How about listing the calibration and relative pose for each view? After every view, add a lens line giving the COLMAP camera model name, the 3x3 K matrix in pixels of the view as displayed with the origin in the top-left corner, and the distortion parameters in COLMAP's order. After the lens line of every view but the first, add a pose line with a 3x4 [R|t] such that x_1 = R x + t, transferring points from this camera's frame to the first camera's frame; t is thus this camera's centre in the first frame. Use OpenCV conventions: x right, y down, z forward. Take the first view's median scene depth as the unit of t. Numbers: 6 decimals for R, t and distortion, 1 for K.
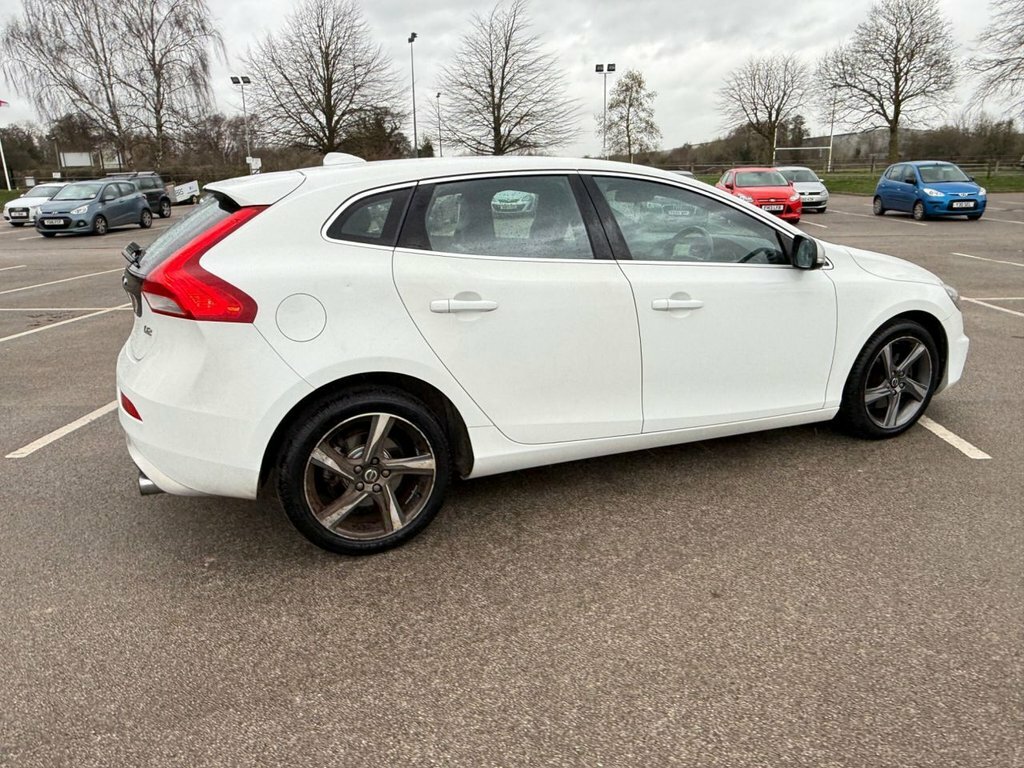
lens RADIAL K [[714.2, 0, 513.5], [0, 714.2, 374.7], [0, 0, 1]] dist [-0.002214, 0.001321]
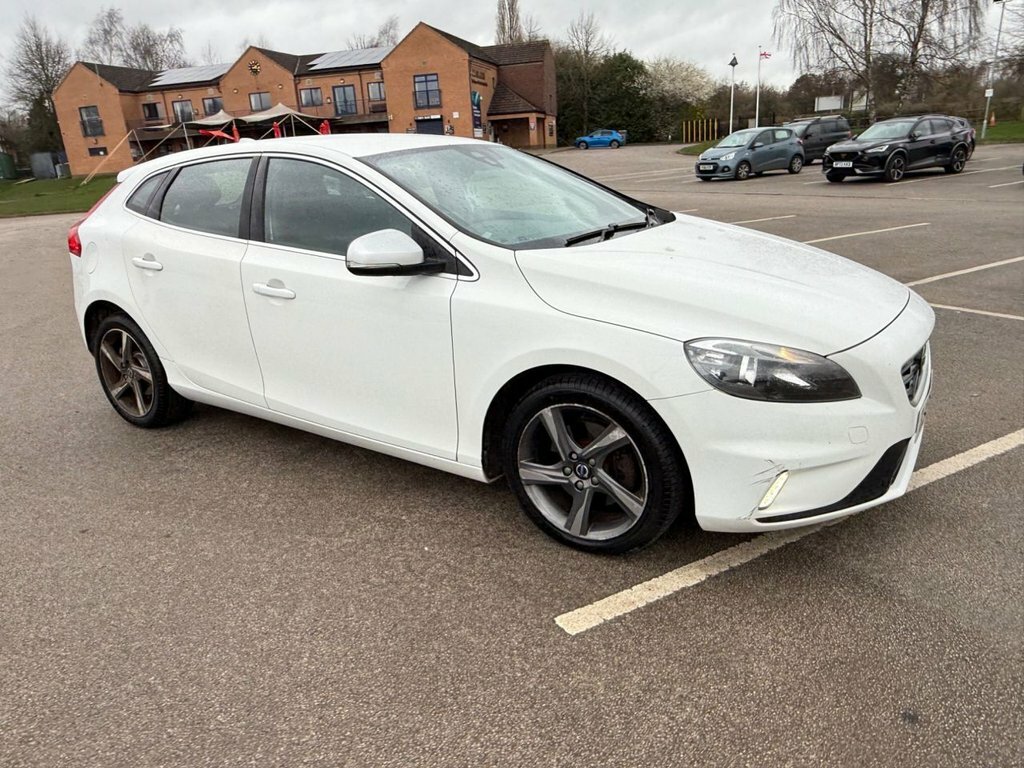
lens RADIAL K [[718.1, 0, 511.2], [0, 718.1, 381.2], [0, 0, 1]] dist [-0.000821, 0.001230]
pose [[0.544705, 0.248046, -0.801105, 0.088206], [-0.179387, 0.967610, 0.177628, -0.015183], [0.819217, 0.046952, 0.571558, 0.050243]]
